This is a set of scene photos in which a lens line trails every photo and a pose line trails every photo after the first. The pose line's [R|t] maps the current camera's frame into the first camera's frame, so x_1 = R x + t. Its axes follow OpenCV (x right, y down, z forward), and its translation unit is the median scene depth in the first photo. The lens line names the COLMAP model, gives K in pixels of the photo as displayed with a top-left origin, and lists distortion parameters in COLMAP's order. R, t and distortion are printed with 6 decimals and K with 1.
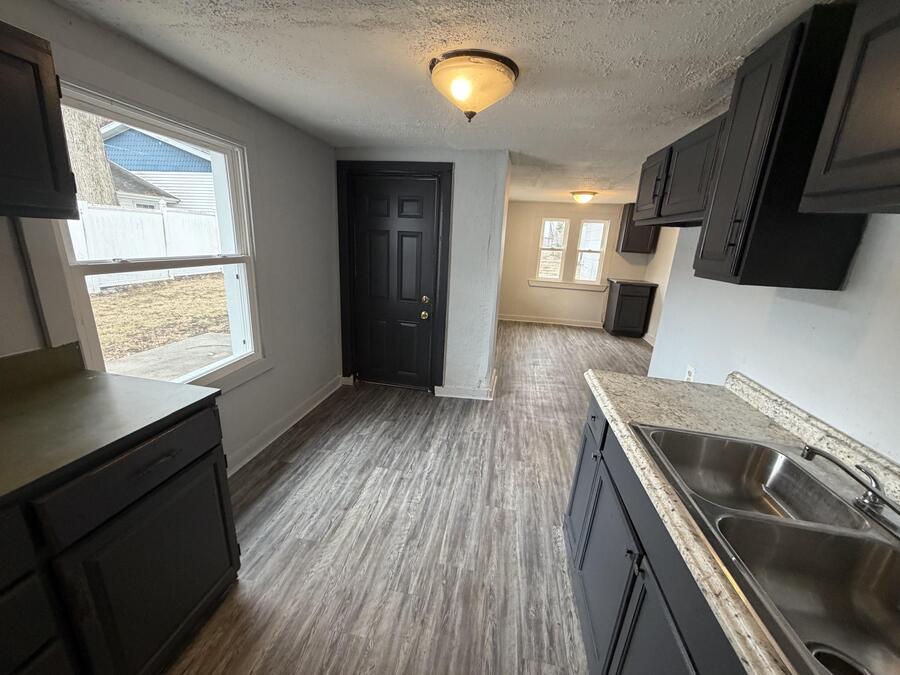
lens RADIAL K [[355.7, 0, 447.8], [0, 355.7, 340.7], [0, 0, 1]] dist [-0.002313, -0.000214]
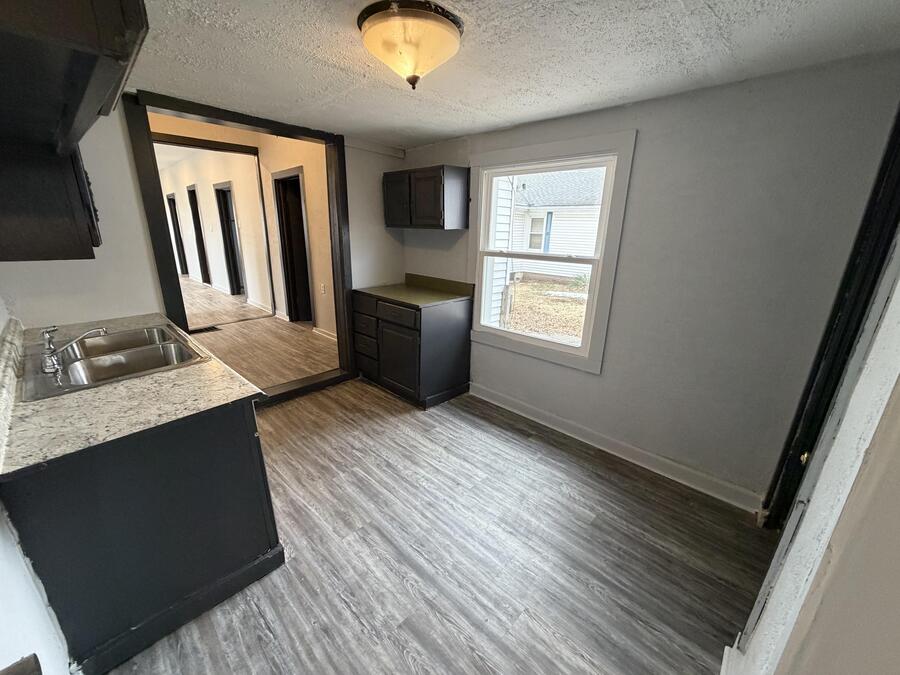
lens RADIAL K [[355.7, 0, 447.8], [0, 355.7, 340.7], [0, 0, 1]] dist [-0.002313, -0.000214]
pose [[-0.546640, 0.187797, -0.816038, 0.707167], [-0.278327, 0.878371, 0.388585, -0.375026], [0.789759, 0.439542, -0.427883, 1.449232]]
